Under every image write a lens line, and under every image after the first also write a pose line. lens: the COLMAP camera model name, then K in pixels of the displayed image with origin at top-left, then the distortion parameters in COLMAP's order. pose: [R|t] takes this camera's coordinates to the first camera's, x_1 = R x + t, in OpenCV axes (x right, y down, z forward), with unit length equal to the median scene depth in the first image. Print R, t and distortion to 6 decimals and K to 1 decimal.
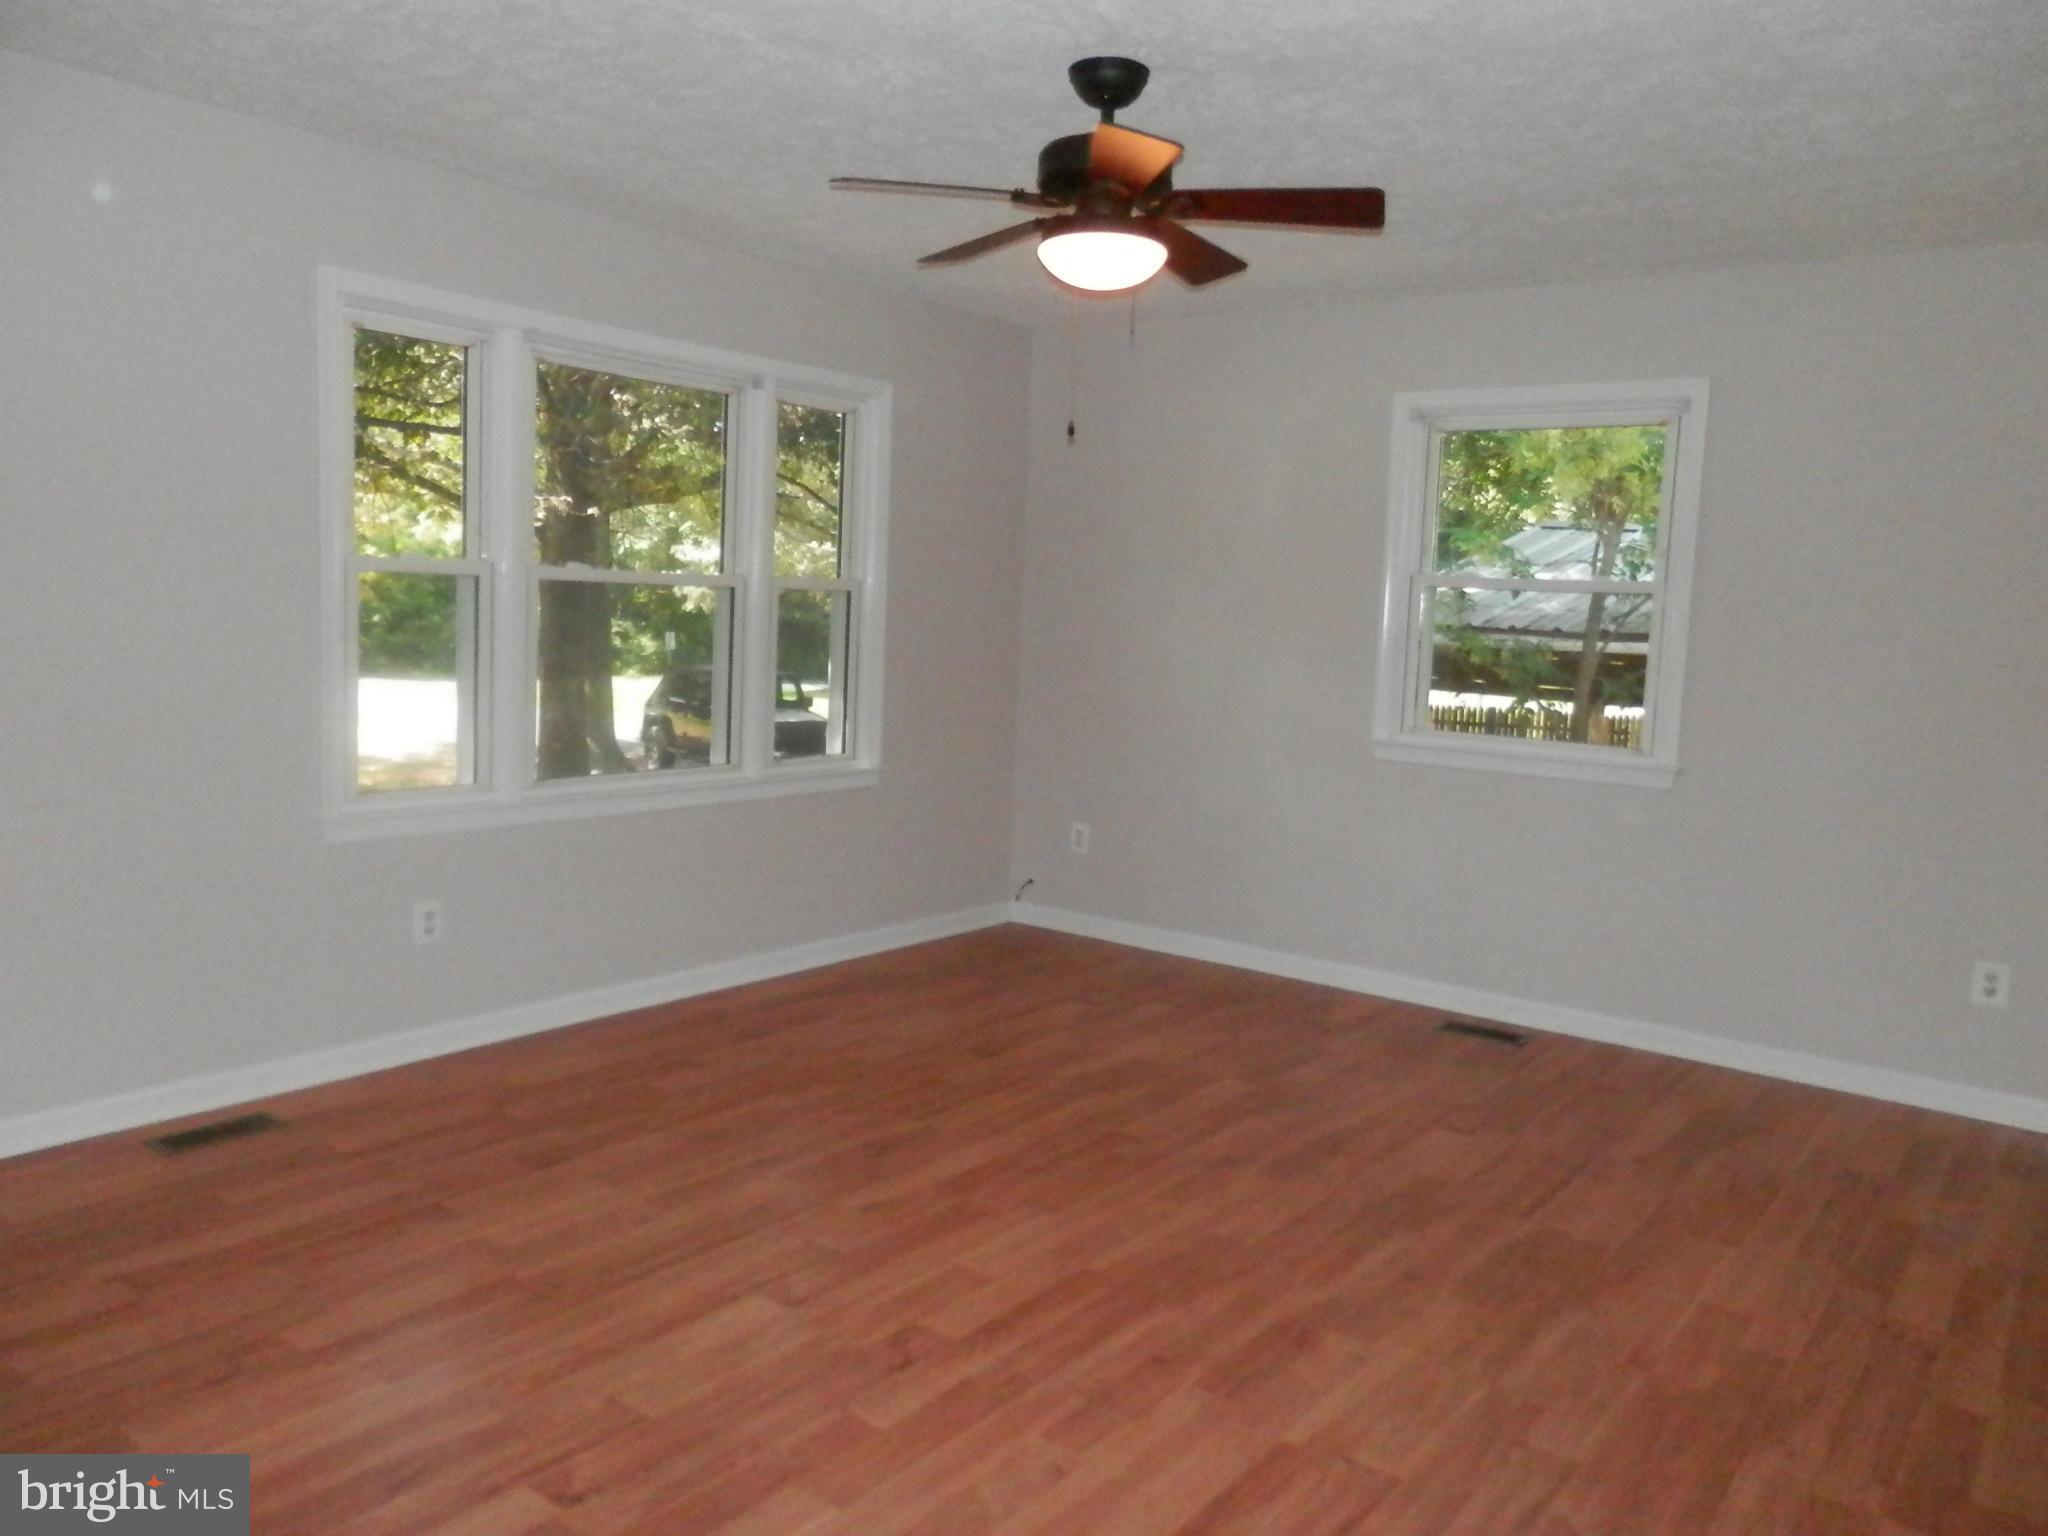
lens RADIAL K [[1507.4, 0, 1028.5], [0, 1507.4, 763.7], [0, 0, 1]] dist [-0.004271, 0.003728]
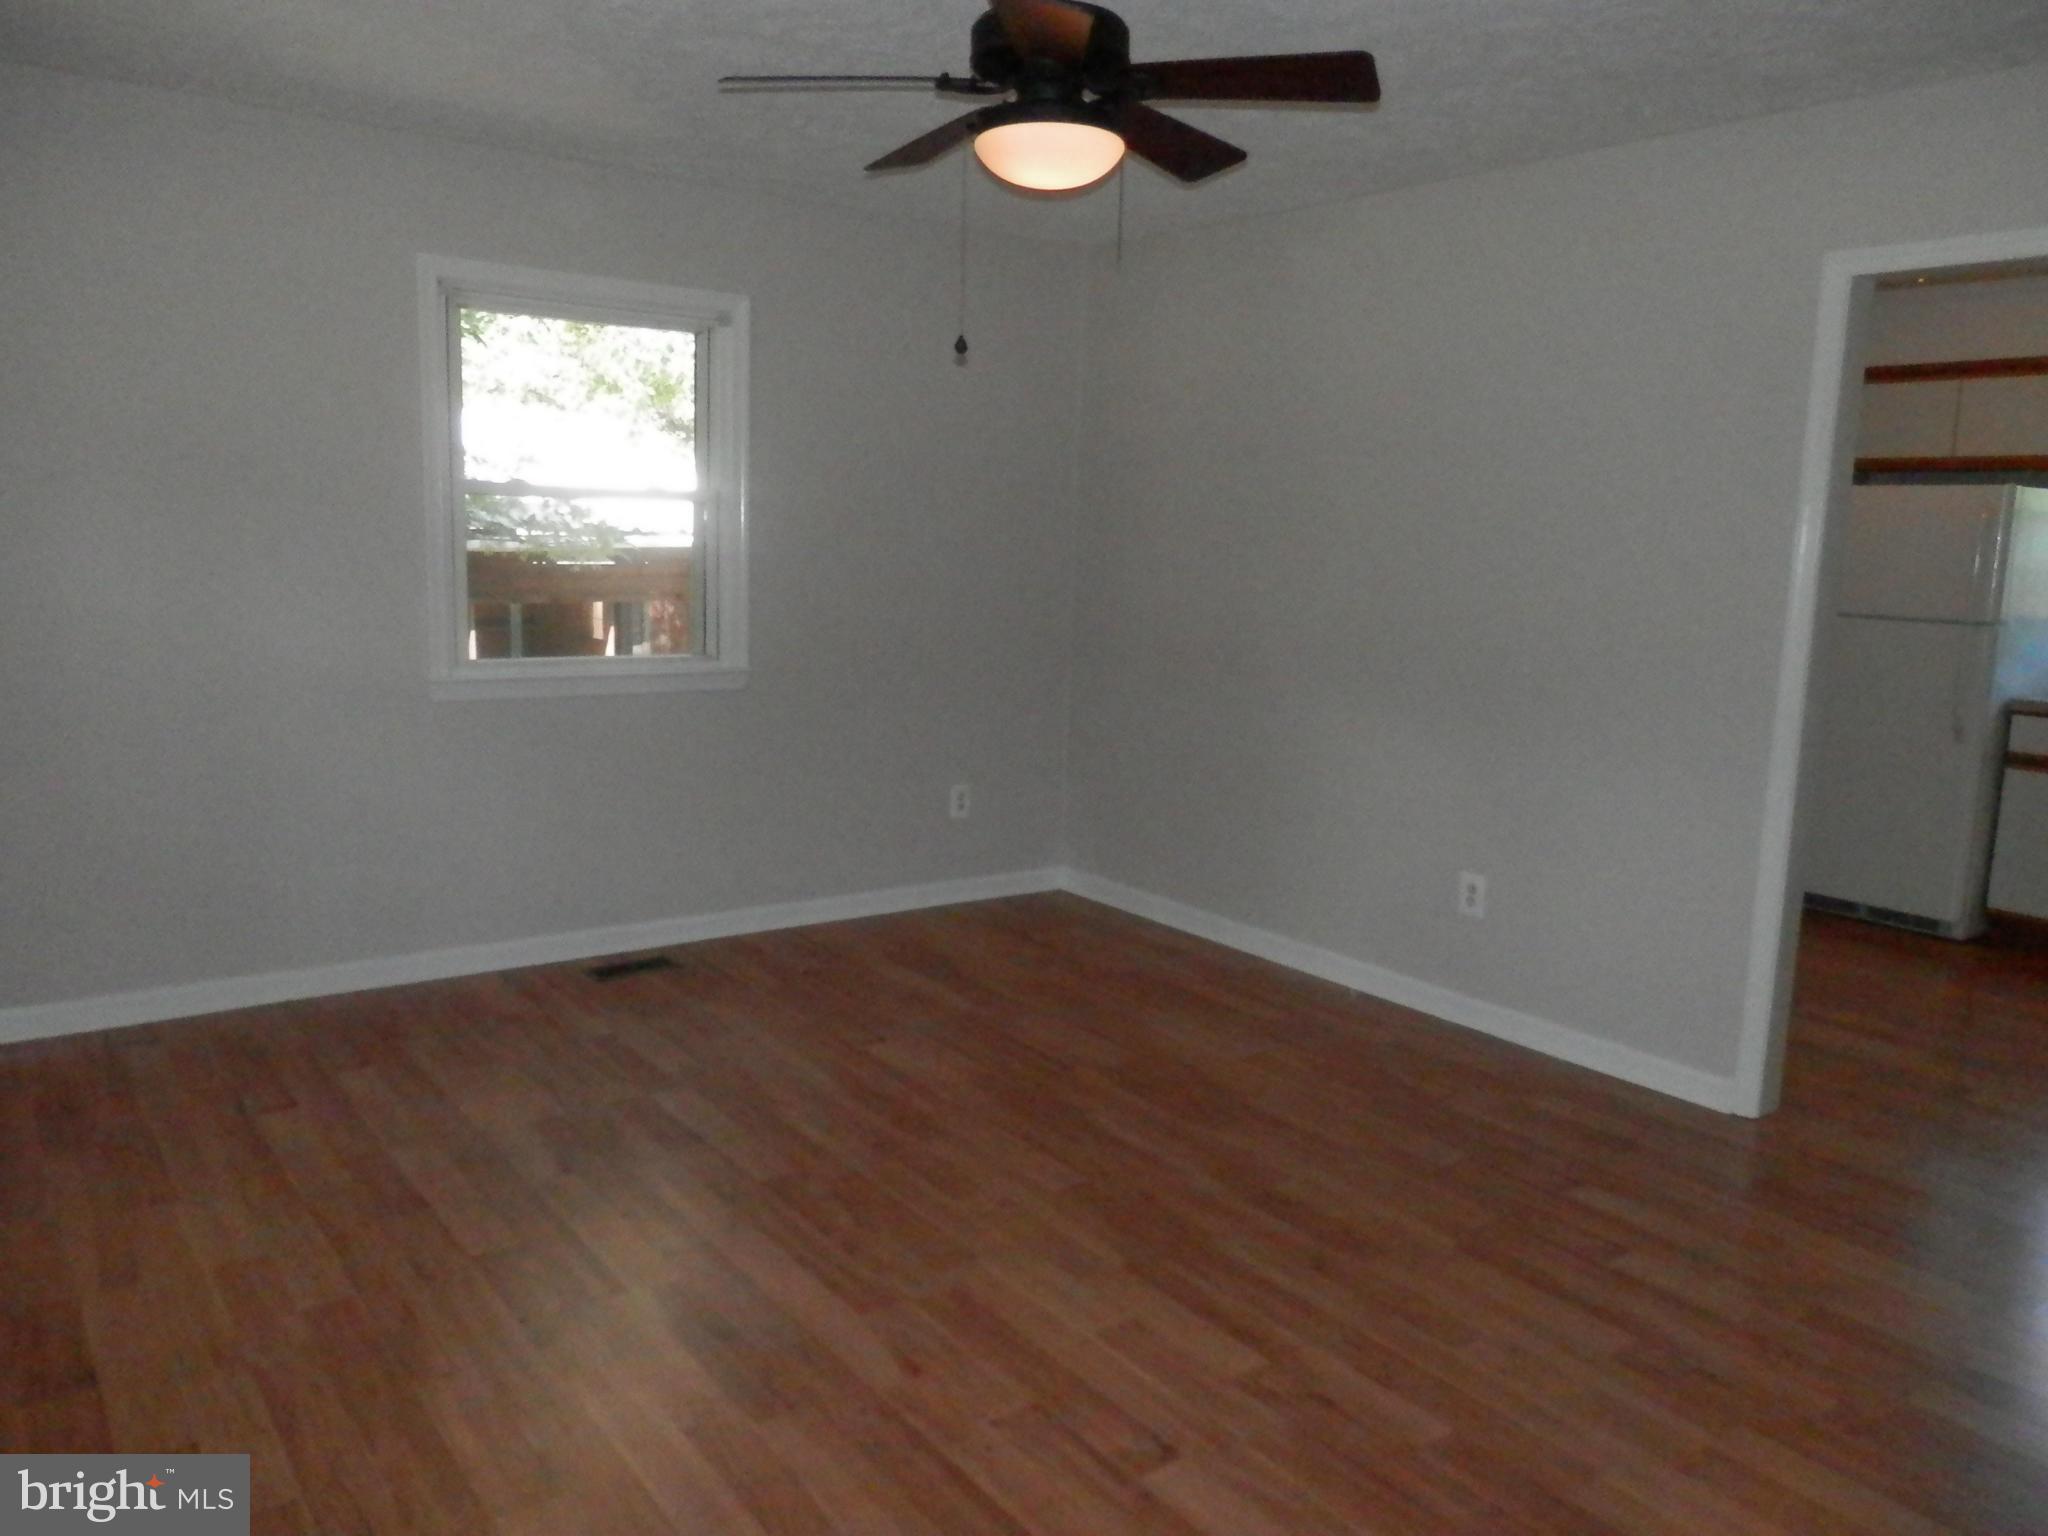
lens RADIAL K [[1507.4, 0, 1028.5], [0, 1507.4, 763.7], [0, 0, 1]] dist [-0.004271, 0.003728]
pose [[0.288956, -0.183761, 0.939540, -0.682757], [0.089996, 0.982273, 0.164441, -0.113836], [-0.953103, 0.037039, 0.300372, 0.640382]]
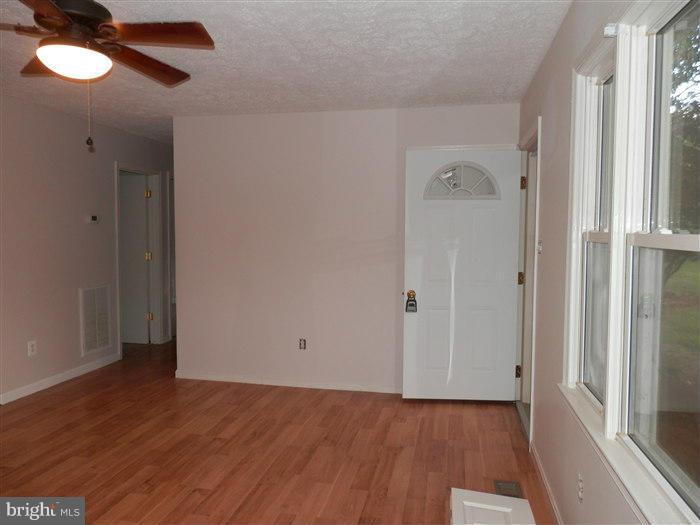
lens RADIAL K [[518.8, 0, 351.4], [0, 518.8, 261.2], [0, 0, 1]] dist [-0.002047, 0.007712]
pose [[-0.900846, -0.028359, -0.433212, 0.009667], [-0.095762, 0.986266, 0.134570, -0.167760], [0.423446, 0.162712, -0.891189, 1.495260]]
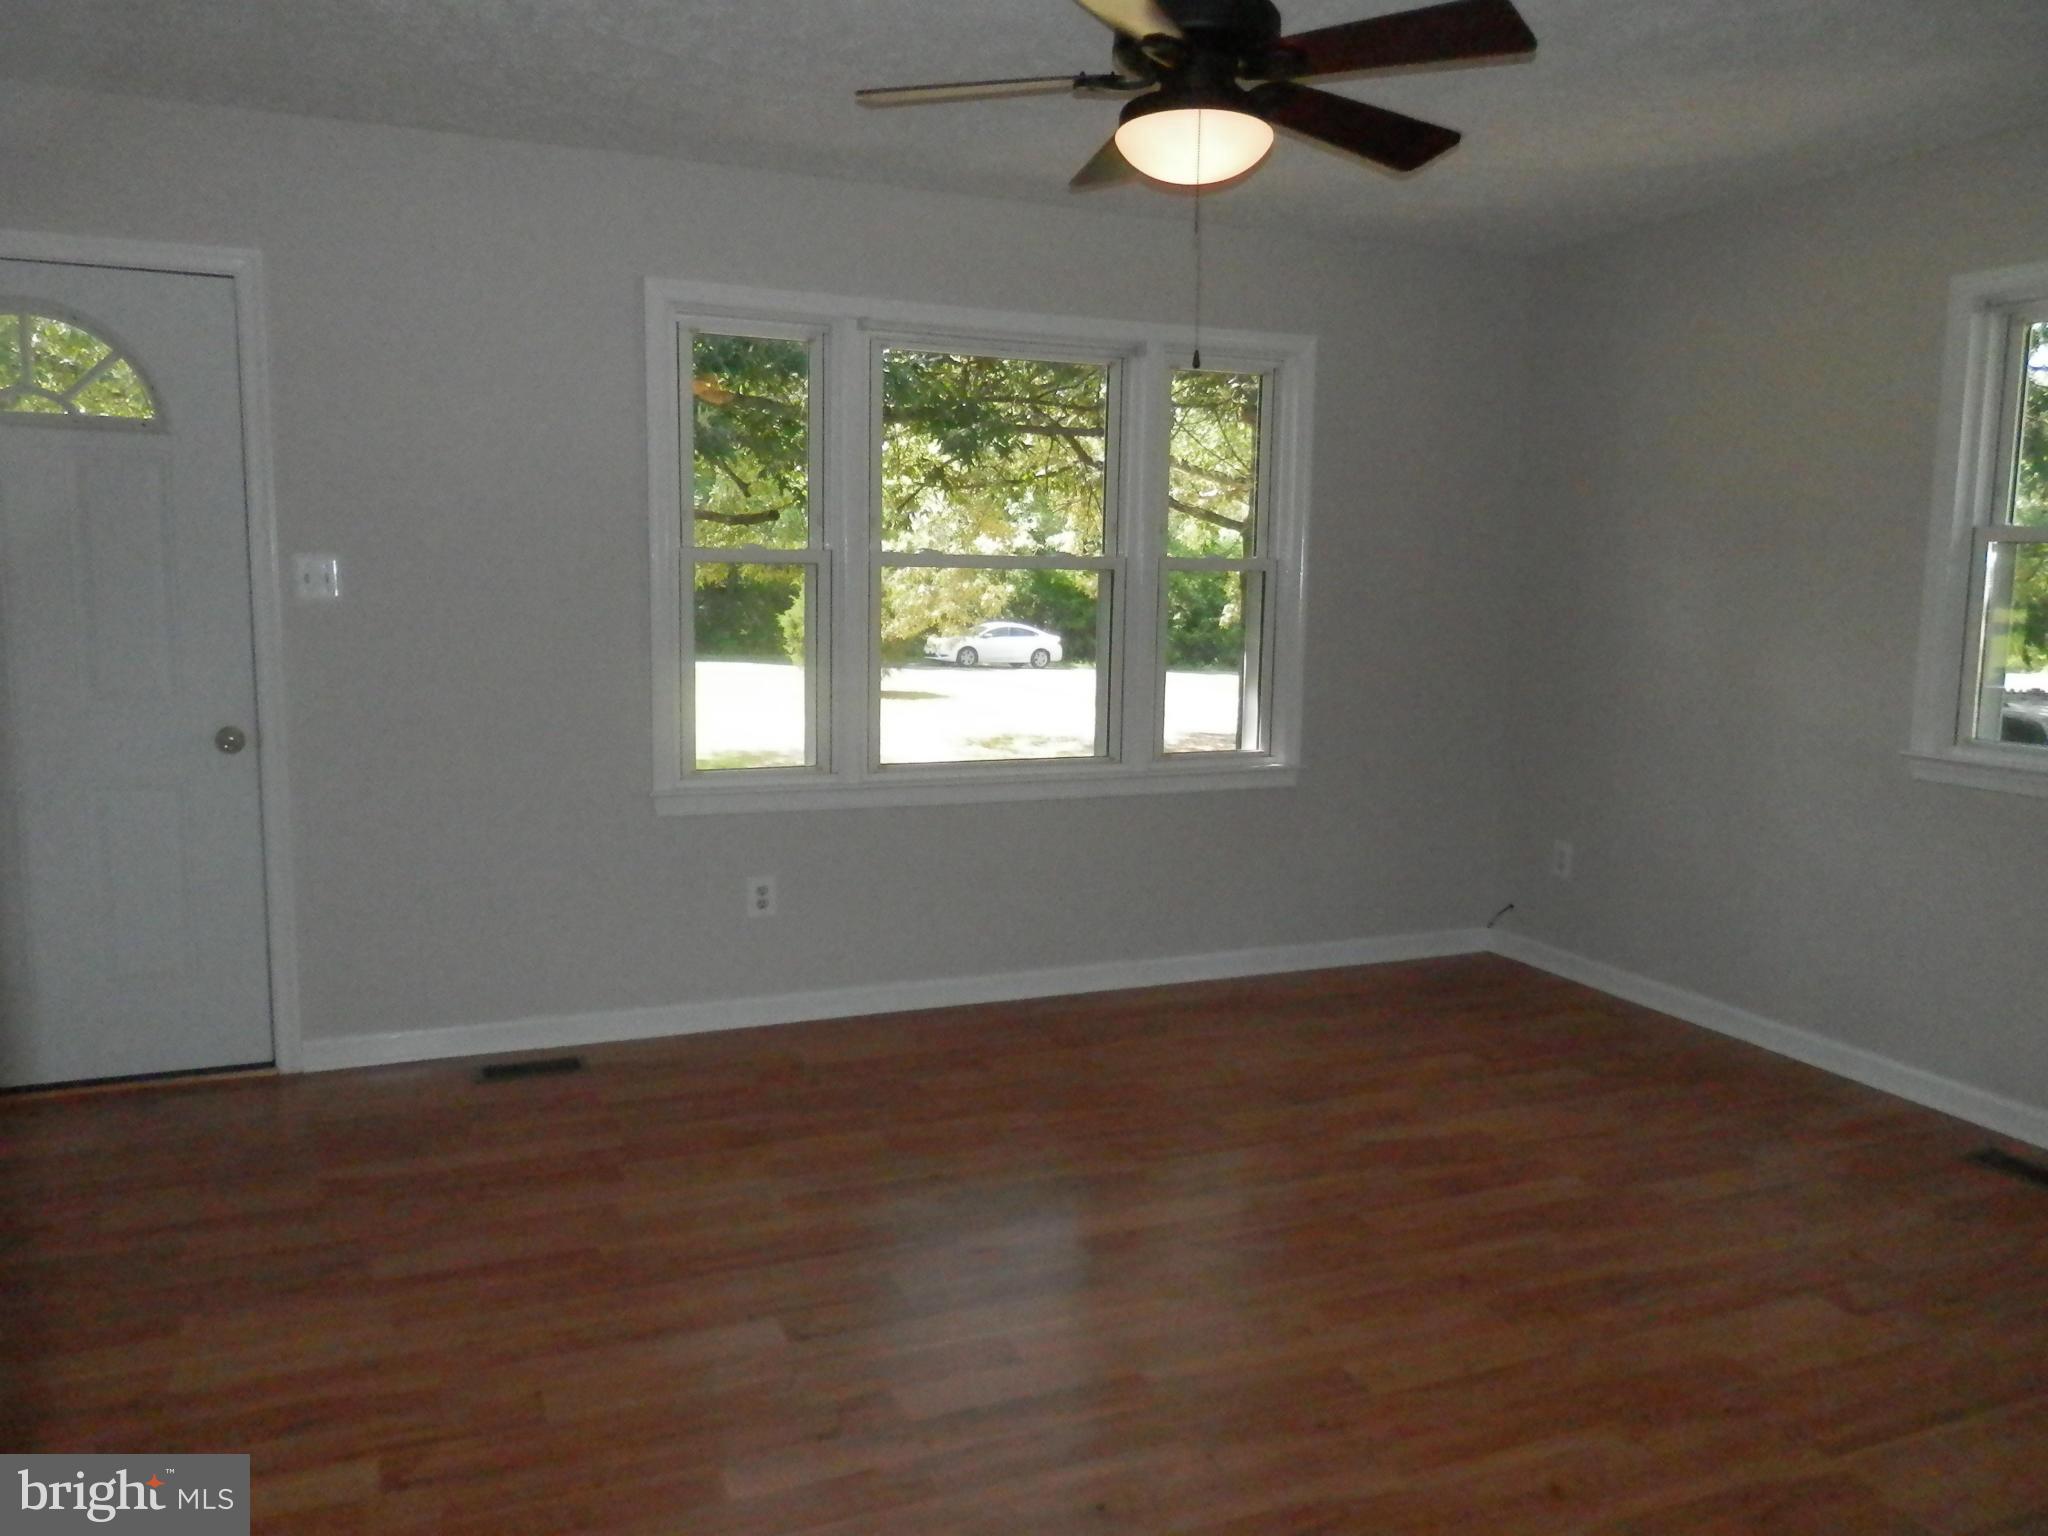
lens RADIAL K [[1507.4, 0, 1028.5], [0, 1507.4, 763.7], [0, 0, 1]] dist [-0.004271, 0.003728]
pose [[0.867164, 0.036080, -0.496714, 0.322837], [-0.034753, 0.999325, 0.011917, -0.006583], [0.496808, 0.006928, 0.867833, 0.210325]]
